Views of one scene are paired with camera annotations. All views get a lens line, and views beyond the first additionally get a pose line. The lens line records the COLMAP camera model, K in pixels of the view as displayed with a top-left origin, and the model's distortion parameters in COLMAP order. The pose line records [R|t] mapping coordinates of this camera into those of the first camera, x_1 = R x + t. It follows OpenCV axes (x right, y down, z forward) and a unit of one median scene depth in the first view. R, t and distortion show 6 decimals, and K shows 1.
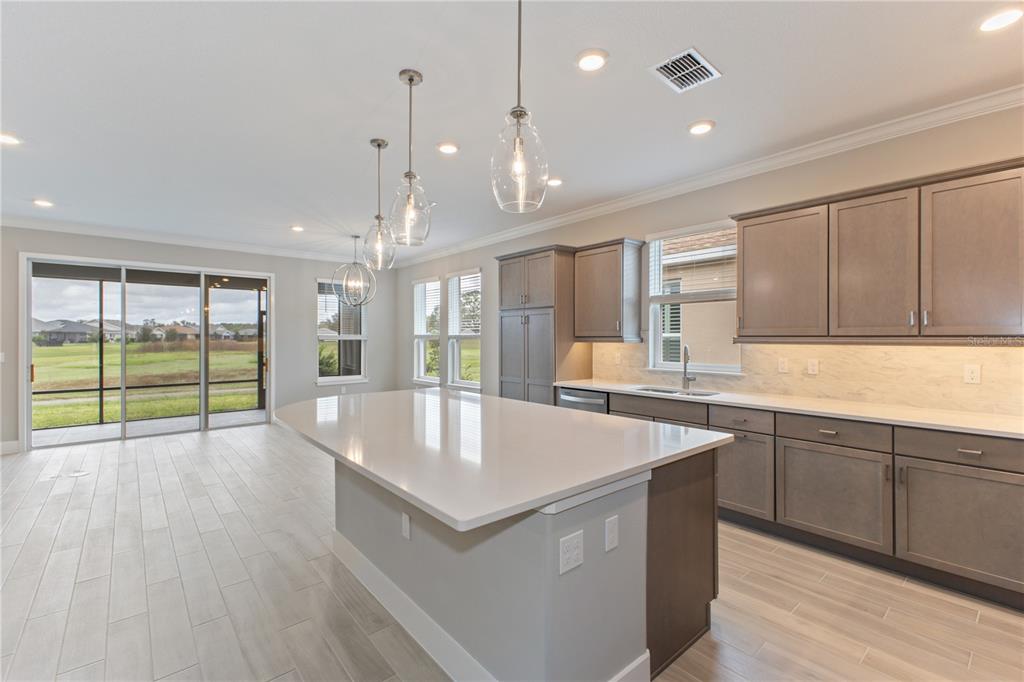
lens RADIAL K [[452.0, 0, 515.8], [0, 452.0, 336.8], [0, 0, 1]] dist [0.007083, -0.000314]
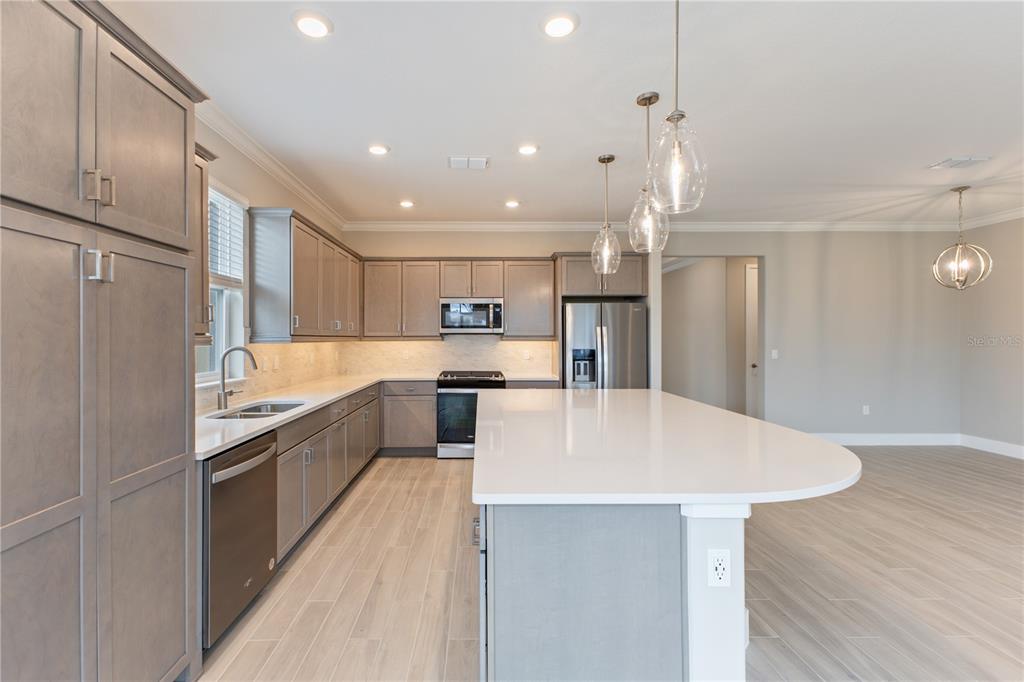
lens RADIAL K [[452.0, 0, 480.1], [0, 452.0, 335.4], [0, 0, 1]] dist [0.007083, -0.000314]
pose [[-0.757886, 0.002595, 0.652382, -0.451667], [-0.002997, 0.999968, -0.007459, 0.005003], [-0.652381, -0.007608, -0.757853, 1.484701]]
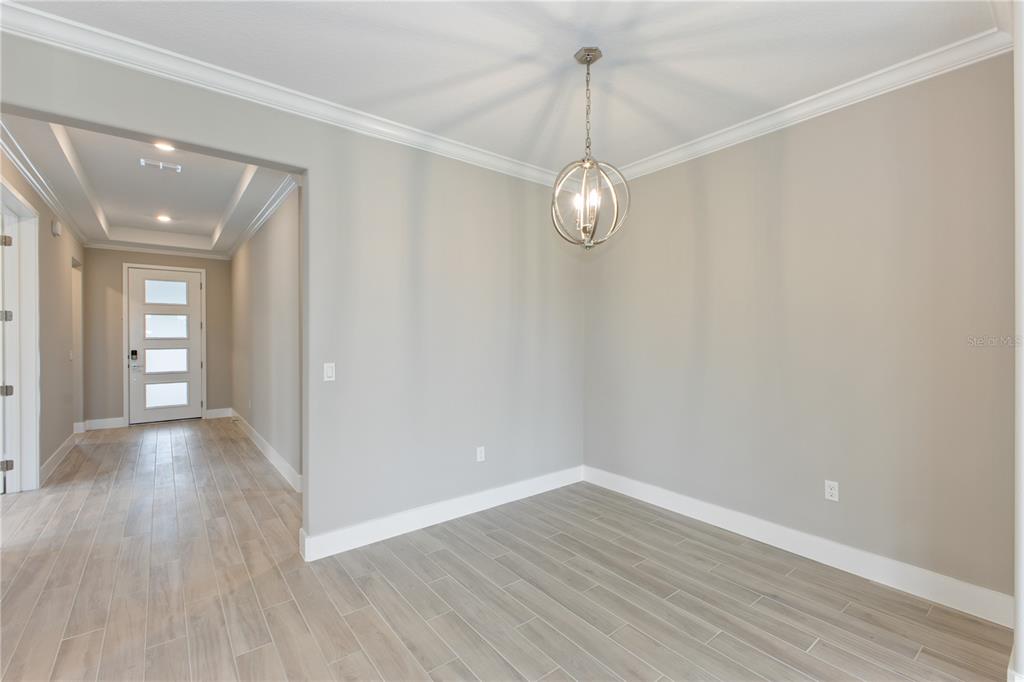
lens RADIAL K [[452.0, 0, 503.0], [0, 452.0, 339.4], [0, 0, 1]] dist [0.007083, -0.000314]
pose [[-0.997667, 0.002184, 0.068231, -0.558647], [0.002103, 0.999997, -0.001247, 0.001200], [-0.068234, -0.001100, -0.997669, 0.324247]]
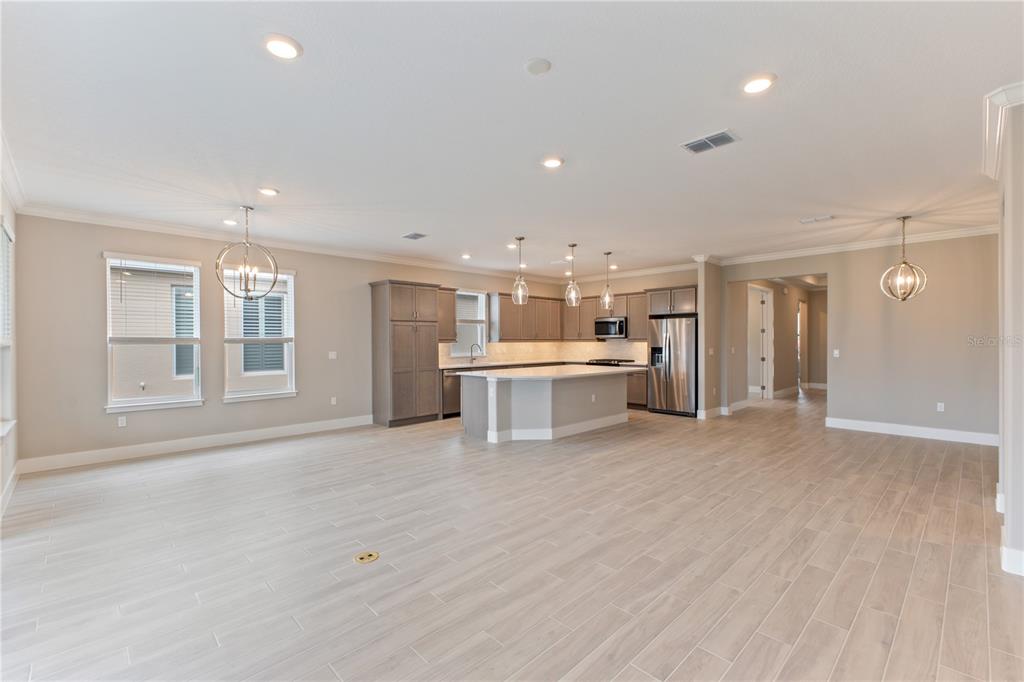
lens RADIAL K [[452.0, 0, 520.5], [0, 452.0, 342.6], [0, 0, 1]] dist [0.007083, -0.000314]
pose [[-0.069533, -0.006244, 0.997560, -2.105293], [-0.000511, 0.999981, 0.006223, -0.001033], [-0.997580, -0.000077, -0.069535, 1.068756]]
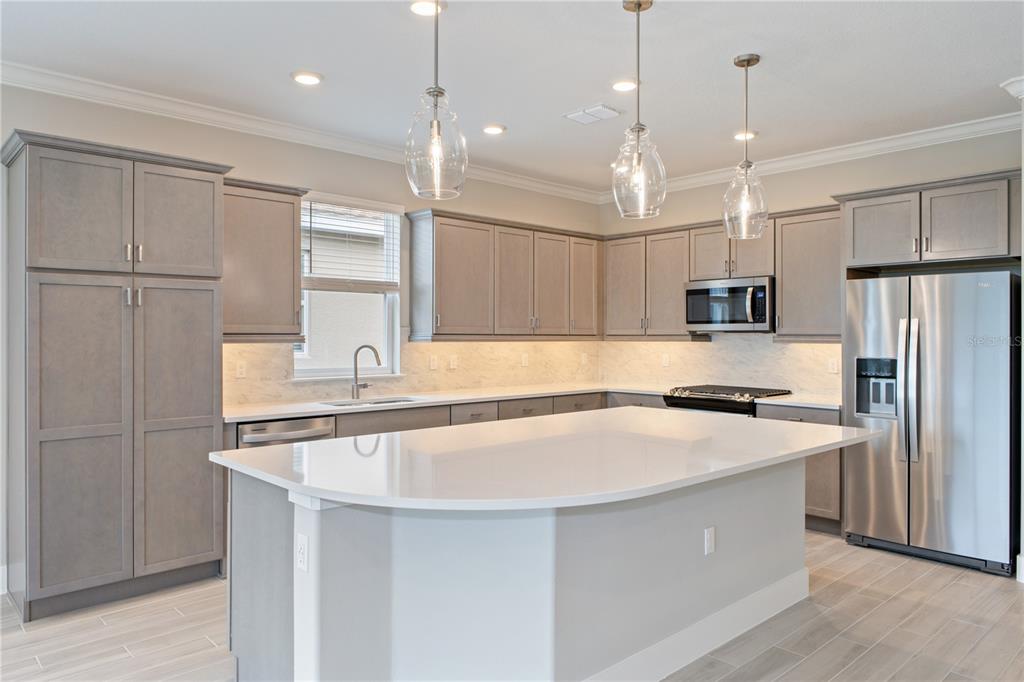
lens RADIAL K [[680.2, 0, 519.0], [0, 680.2, 335.1], [0, 0, 1]] dist [-0.002662, -0.001777]
pose [[-0.037063, -0.001851, 0.999311, -0.983047], [-0.006582, 0.999977, 0.001609, -0.003240], [-0.999291, -0.006518, -0.037074, 0.879605]]
